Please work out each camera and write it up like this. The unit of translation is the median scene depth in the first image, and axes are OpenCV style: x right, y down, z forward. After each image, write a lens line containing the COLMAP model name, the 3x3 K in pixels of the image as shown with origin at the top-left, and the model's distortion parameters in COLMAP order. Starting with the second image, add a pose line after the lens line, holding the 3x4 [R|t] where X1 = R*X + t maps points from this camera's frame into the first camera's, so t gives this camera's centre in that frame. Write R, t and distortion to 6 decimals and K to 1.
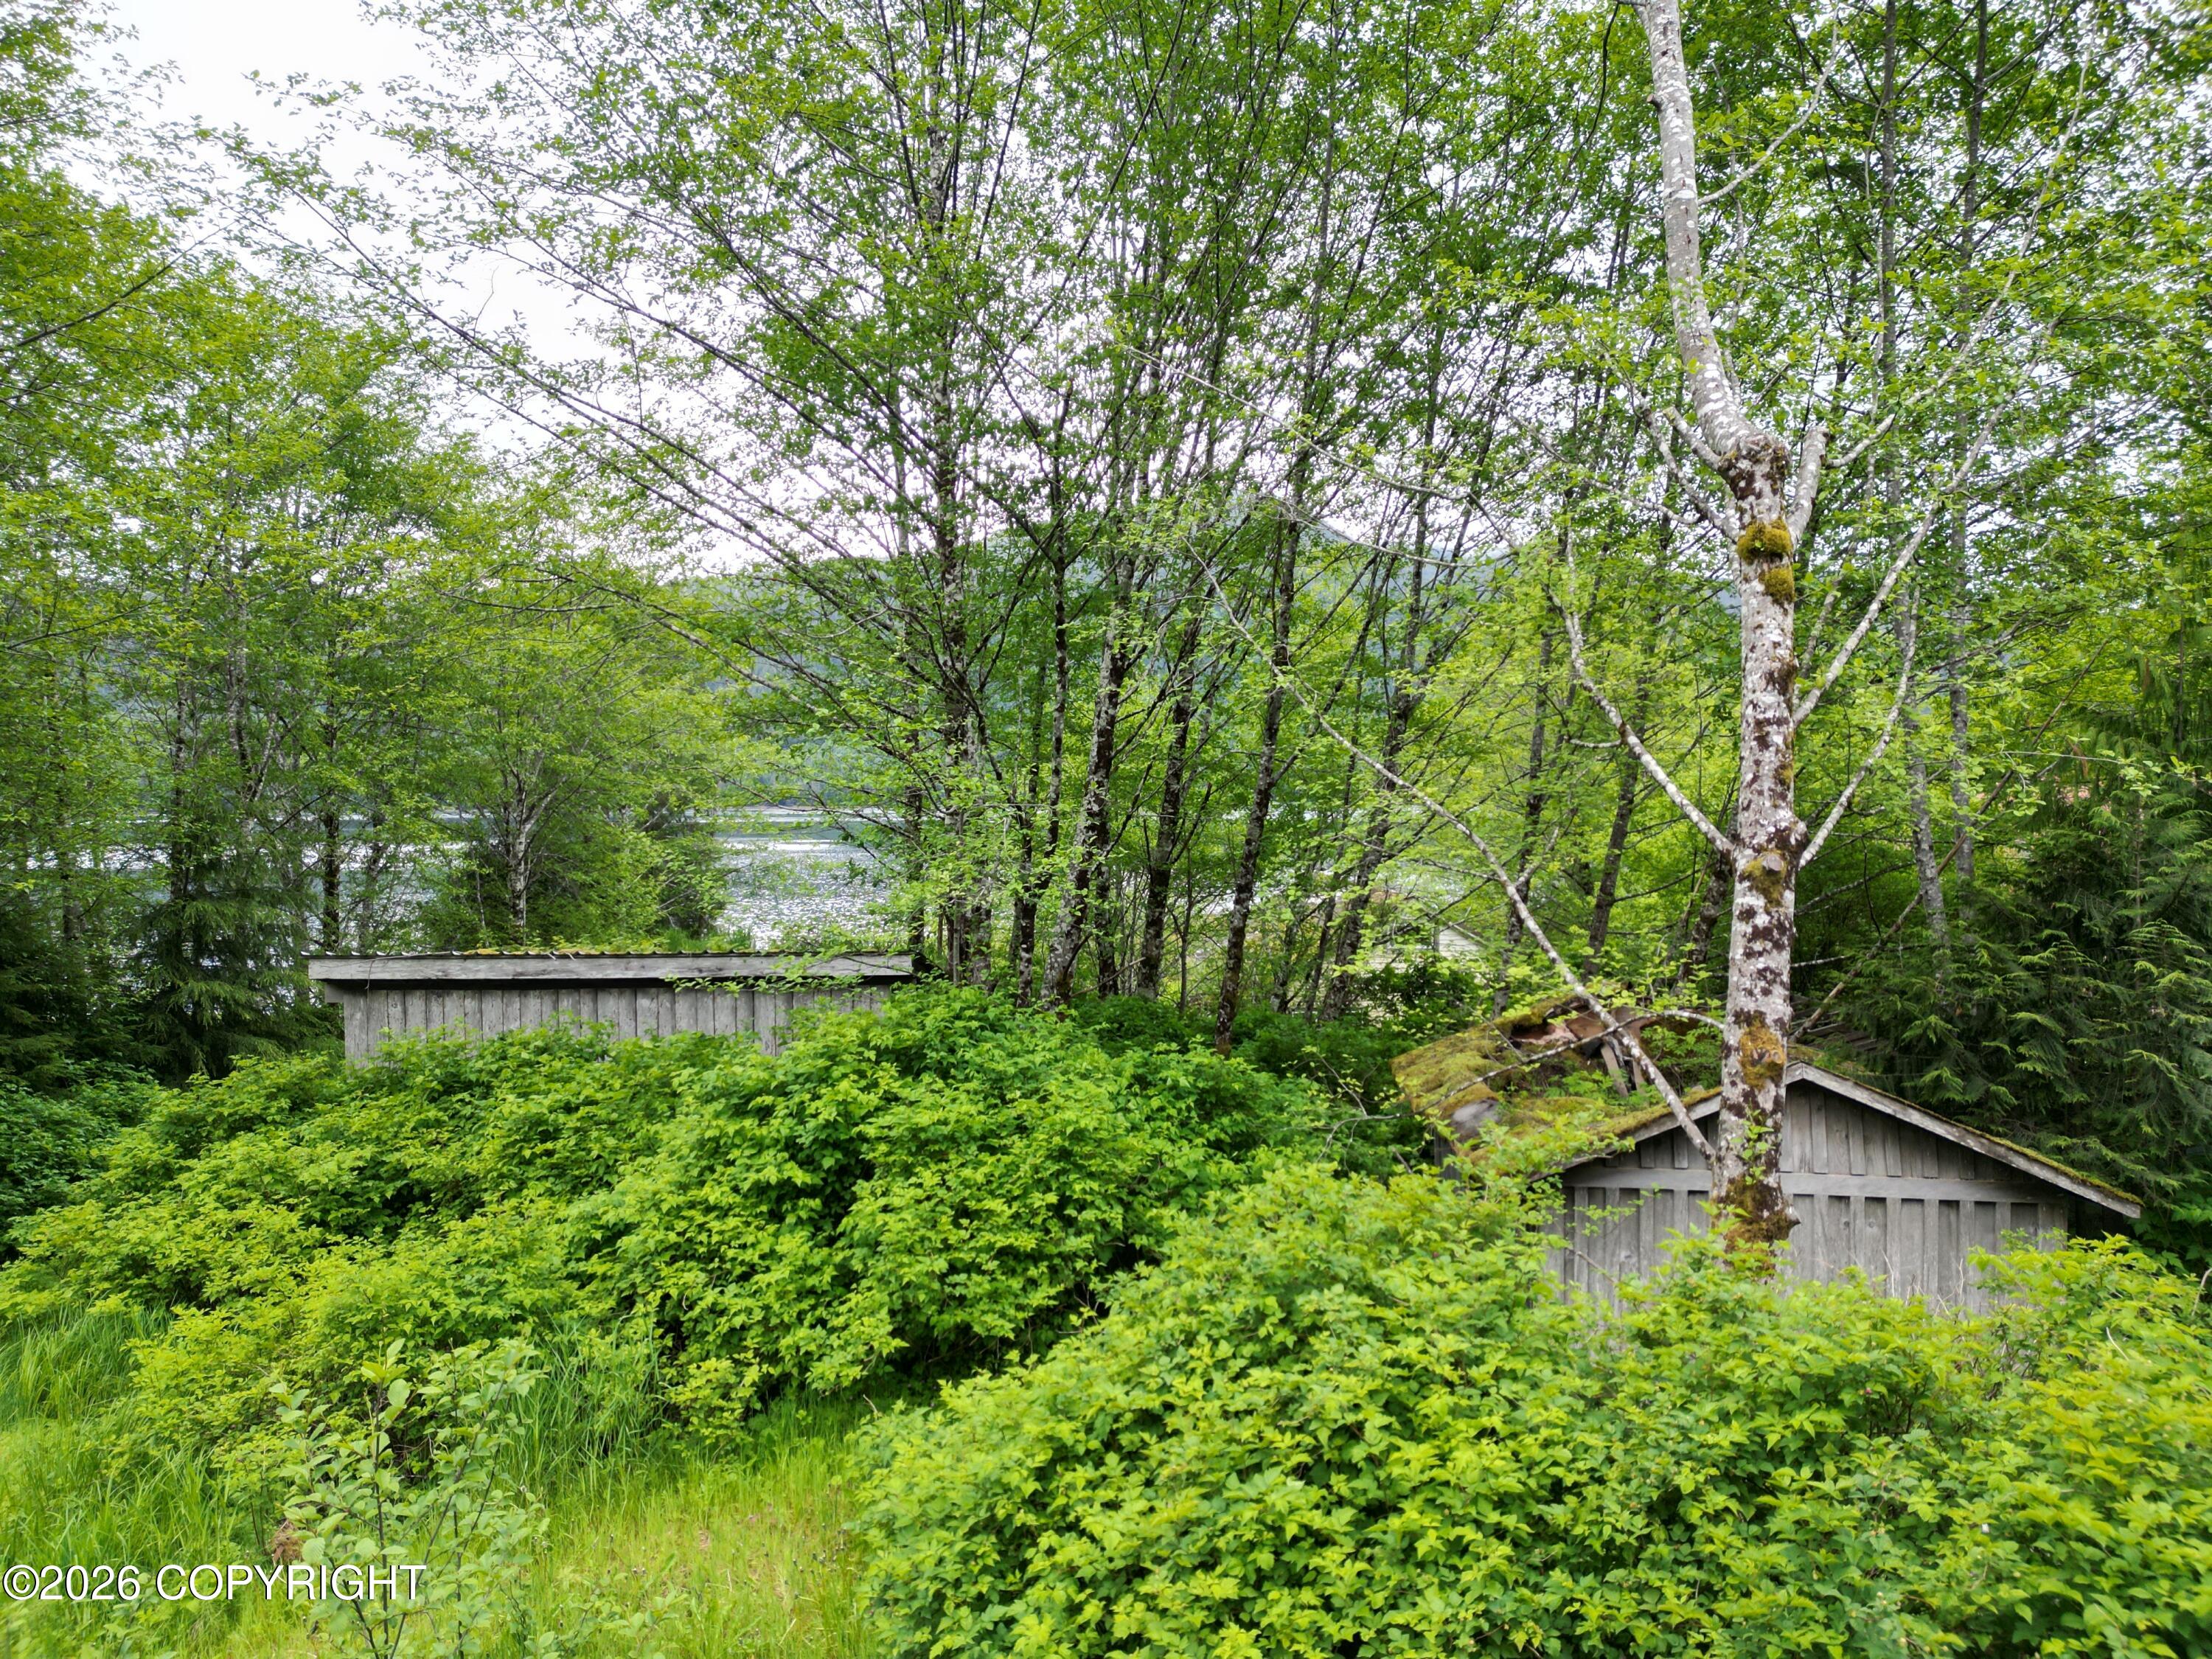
lens RADIAL K [[1521.7, 0, 1110.3], [0, 1521.7, 825.1], [0, 0, 1]] dist [0.040484, -0.038751]
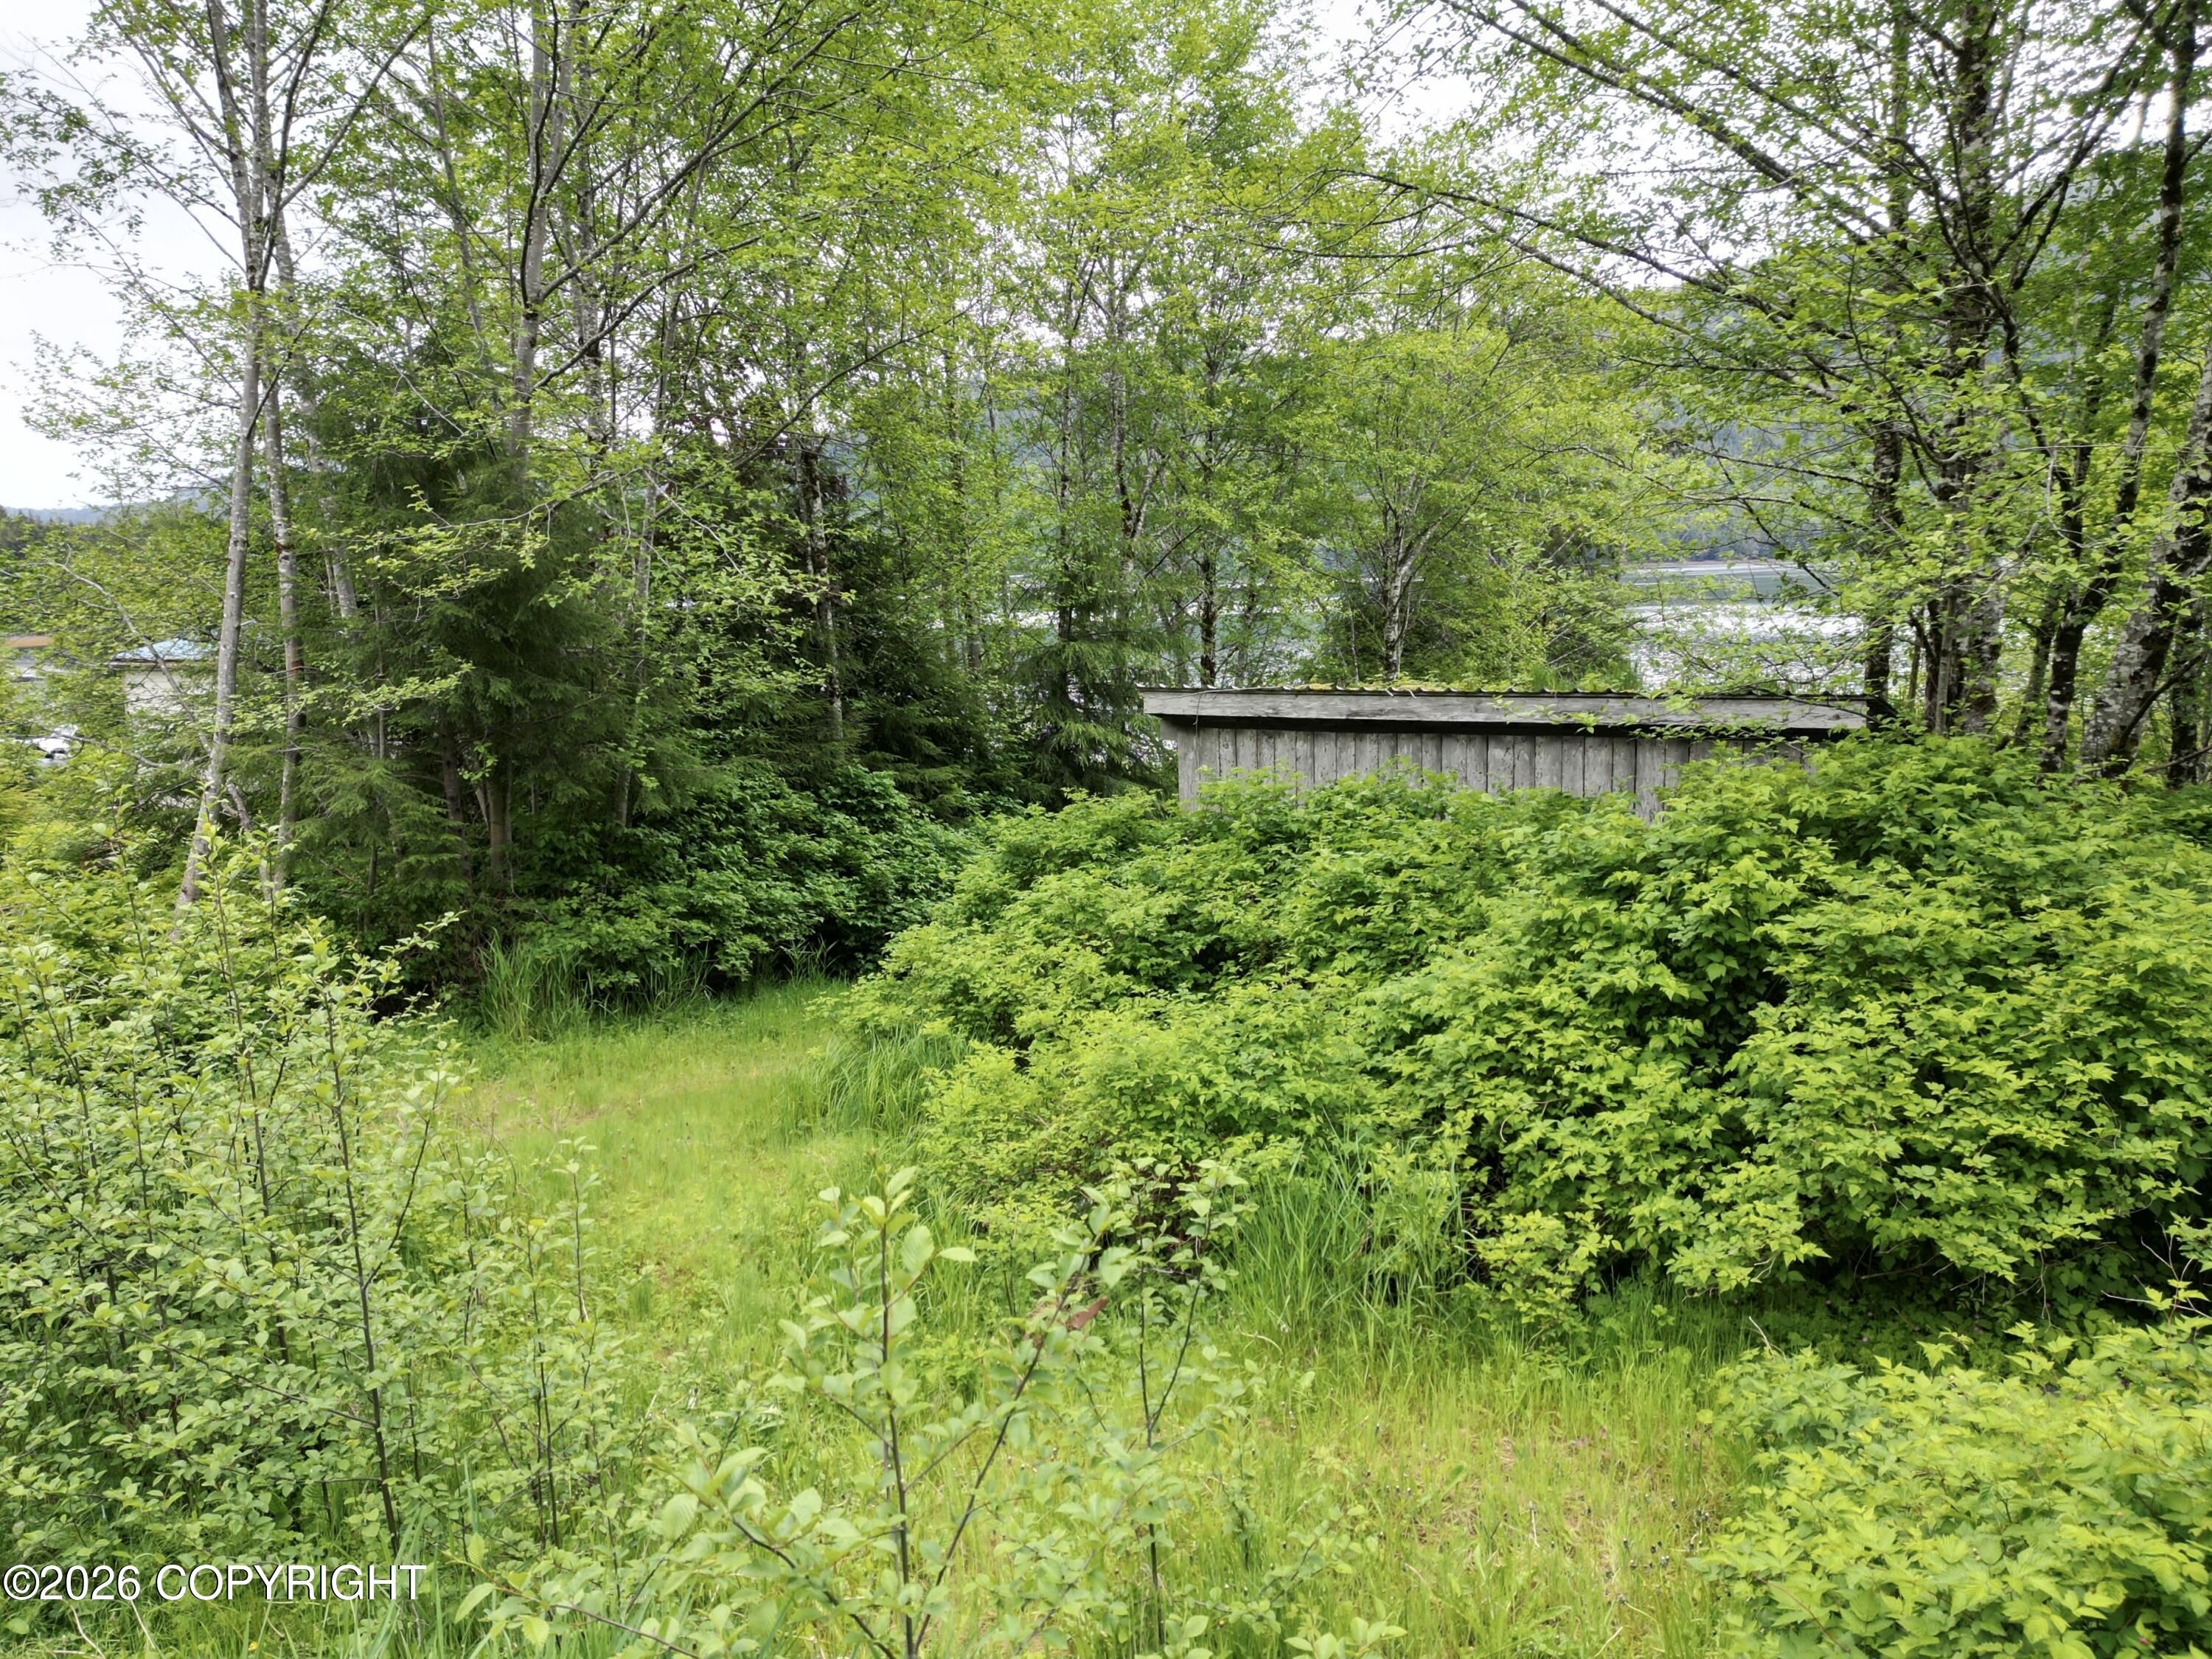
lens RADIAL K [[1521.7, 0, 1100.4], [0, 1521.7, 846.6], [0, 0, 1]] dist [0.040484, -0.038751]
pose [[0.827138, 0.068163, -0.557850, -0.031450], [0.014475, 0.989704, 0.142393, 0.060945], [0.561813, -0.125853, 0.817635, 0.278134]]
